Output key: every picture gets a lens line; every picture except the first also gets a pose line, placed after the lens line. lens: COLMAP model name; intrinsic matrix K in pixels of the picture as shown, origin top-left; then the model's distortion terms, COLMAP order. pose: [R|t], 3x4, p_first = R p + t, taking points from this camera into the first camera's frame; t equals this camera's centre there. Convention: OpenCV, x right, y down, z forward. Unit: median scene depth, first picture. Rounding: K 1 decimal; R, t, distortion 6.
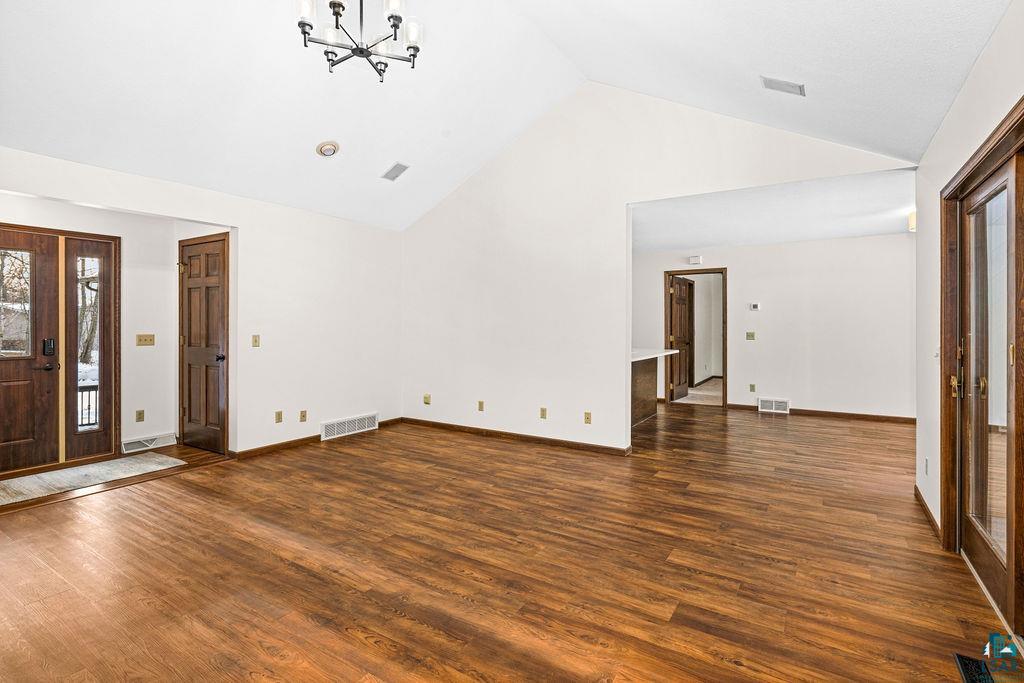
lens RADIAL K [[497.2, 0, 511.9], [0, 497.2, 322.4], [0, 0, 1]] dist [0.000497, 0.000414]
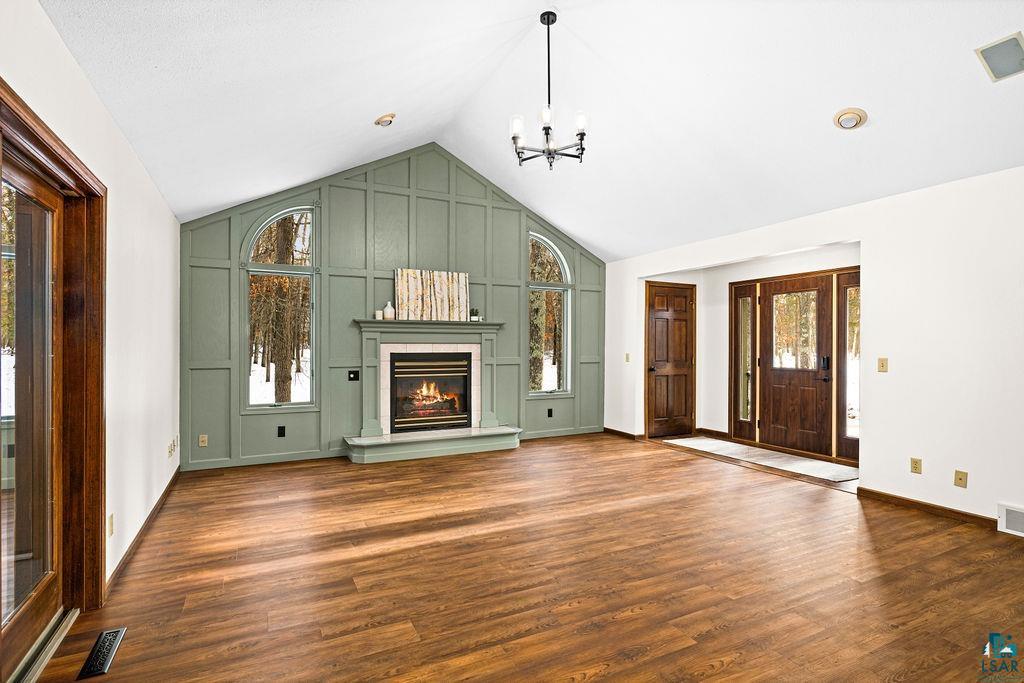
lens RADIAL K [[504.1, 0, 510.9], [0, 504.1, 346.3], [0, 0, 1]] dist [-0.000827, 0.000082]
pose [[-0.510090, 0.000923, -0.860120, 0.844442], [-0.000808, 0.999998, 0.001553, 0.007223], [0.860120, 0.001487, -0.510089, 1.392348]]
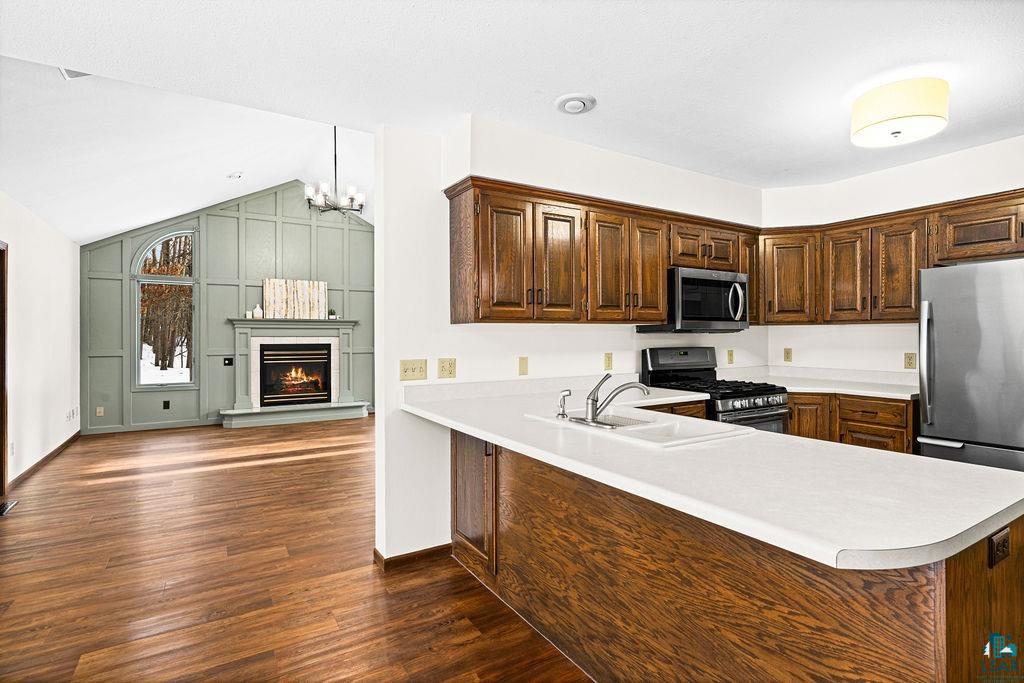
lens RADIAL K [[499.5, 0, 512.4], [0, 499.5, 340.0], [0, 0, 1]] dist [0.000262, 0.001070]
pose [[-0.438876, 0.005357, -0.898532, 1.086269], [0.001830, 0.999985, 0.005068, 0.005354], [0.898546, 0.000580, -0.438880, 2.214308]]
